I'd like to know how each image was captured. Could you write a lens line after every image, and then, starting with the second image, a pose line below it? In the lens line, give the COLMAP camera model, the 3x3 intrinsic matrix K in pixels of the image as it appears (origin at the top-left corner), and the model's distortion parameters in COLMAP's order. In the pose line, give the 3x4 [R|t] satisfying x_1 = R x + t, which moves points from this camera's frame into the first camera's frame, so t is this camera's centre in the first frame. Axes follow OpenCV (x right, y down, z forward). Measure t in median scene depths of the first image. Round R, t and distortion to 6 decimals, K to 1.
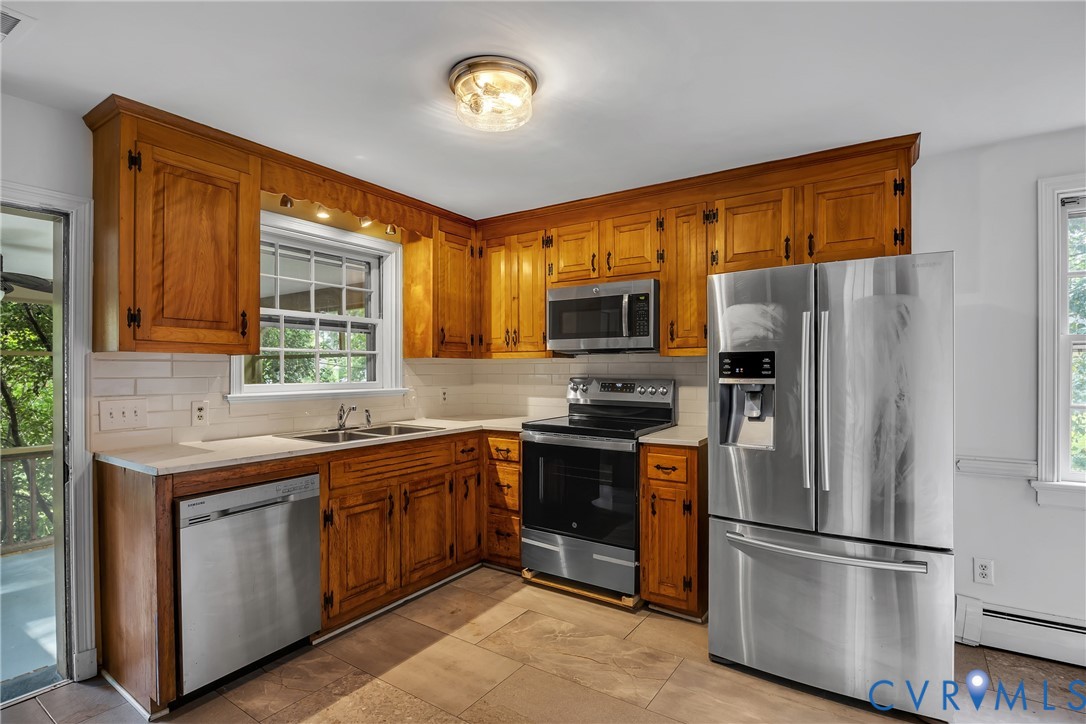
lens RADIAL K [[530.4, 0, 551.7], [0, 530.4, 373.1], [0, 0, 1]] dist [-0.011979, 0.000523]
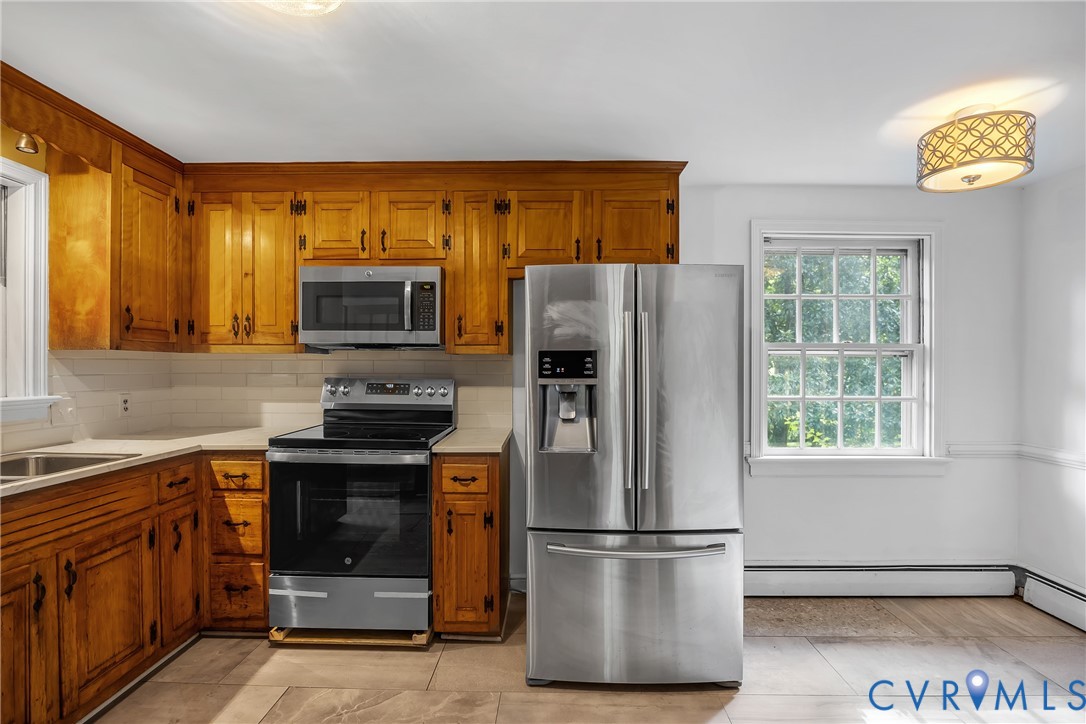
lens RADIAL K [[491.5, 0, 544.0], [0, 491.5, 371.2], [0, 0, 1]] dist [-0.014368, 0.000311]
pose [[0.845943, -0.000756, 0.533273, -0.104935], [-0.000392, 0.999998, 0.002038, -0.003849], [-0.533274, -0.001933, 0.845941, 0.217752]]
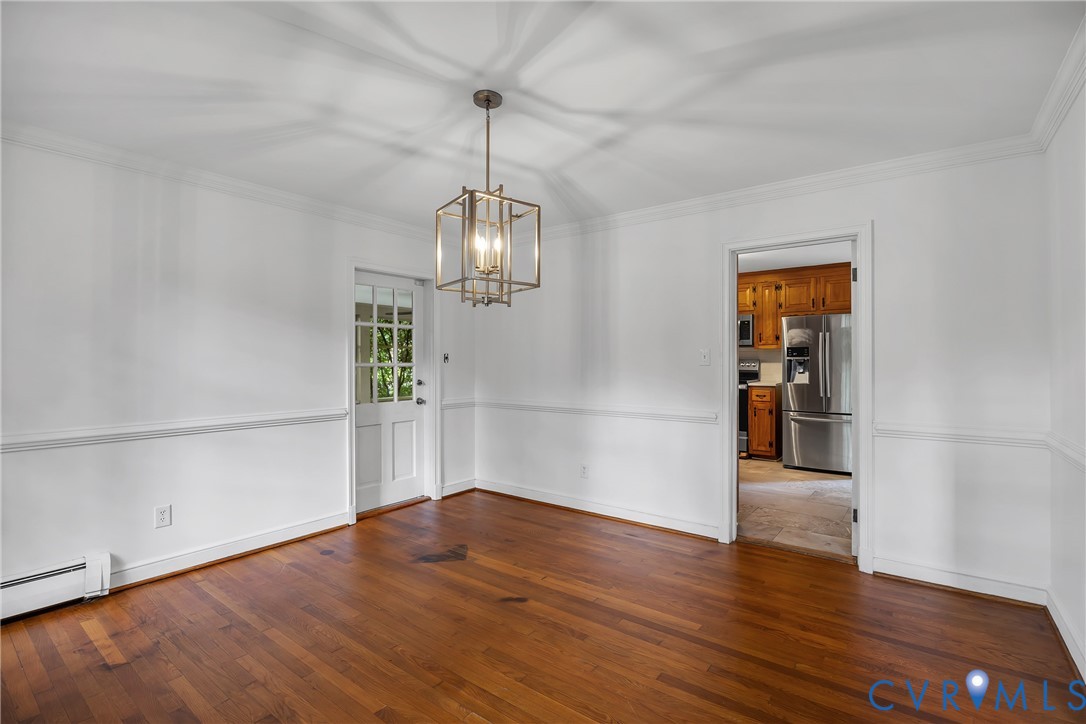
lens RADIAL K [[500.6, 0, 543.0], [0, 500.6, 362.0], [0, 0, 1]] dist [-0.019201, -0.000050]
pose [[0.997412, -0.001124, -0.071890, -0.561093], [0.000775, 0.999988, -0.004874, 0.035647], [0.071895, 0.004806, 0.997401, -1.219841]]
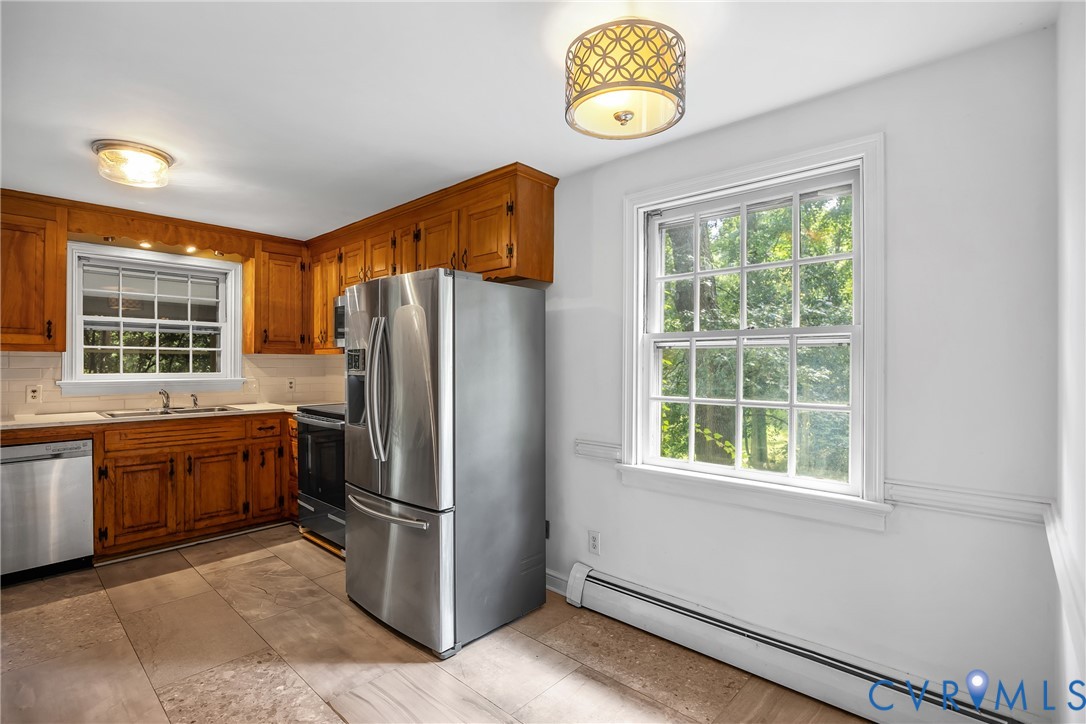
lens RADIAL K [[508.0, 0, 551.8], [0, 508.0, 364.8], [0, 0, 1]] dist [-0.010441, -0.000083]
pose [[0.988421, 0.003677, -0.151694, 0.773593], [-0.004413, 0.999980, -0.004515, -0.000586], [0.151674, 0.005132, 0.988417, -0.083758]]
